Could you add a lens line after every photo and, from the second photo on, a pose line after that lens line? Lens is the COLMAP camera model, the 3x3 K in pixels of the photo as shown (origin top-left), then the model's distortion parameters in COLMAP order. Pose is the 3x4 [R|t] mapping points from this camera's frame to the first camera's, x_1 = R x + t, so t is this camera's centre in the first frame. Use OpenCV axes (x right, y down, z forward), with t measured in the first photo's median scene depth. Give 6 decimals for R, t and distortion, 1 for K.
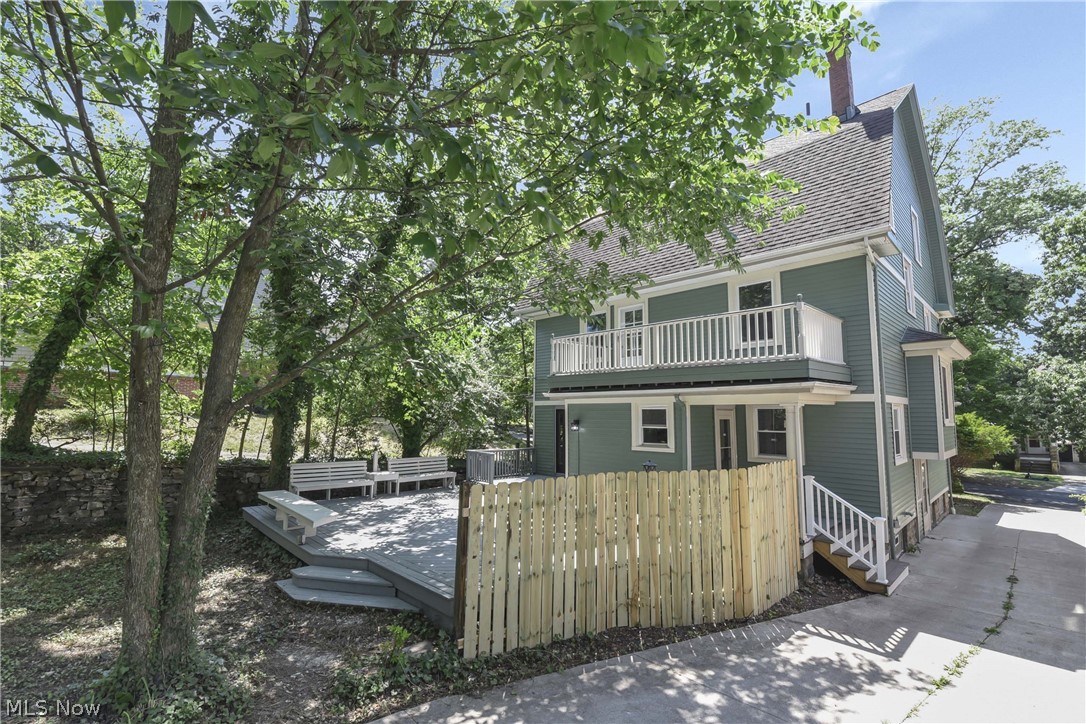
lens RADIAL K [[485.1, 0, 546.1], [0, 485.1, 372.5], [0, 0, 1]] dist [-0.010316, -0.000080]
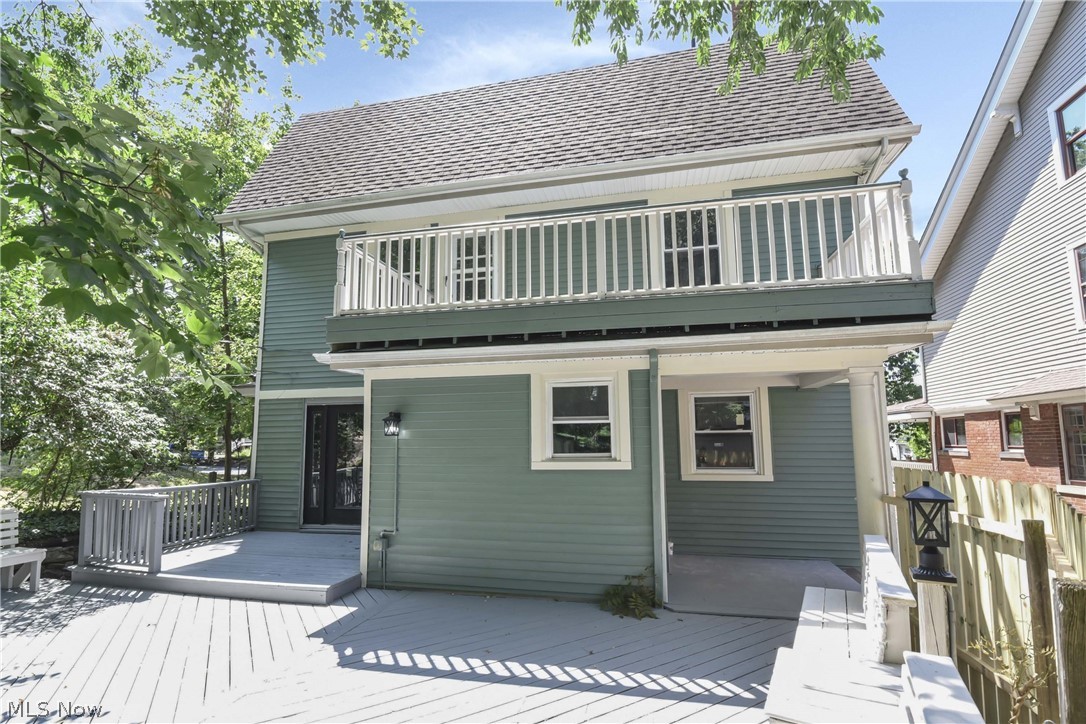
lens RADIAL K [[496.1, 0, 540.9], [0, 496.1, 390.0], [0, 0, 1]] dist [-0.015423, -0.000370]
pose [[0.835185, 0.046302, 0.548017, -0.092421], [-0.036665, 0.998921, -0.028521, 0.093416], [-0.548746, 0.003727, 0.835981, 0.571827]]
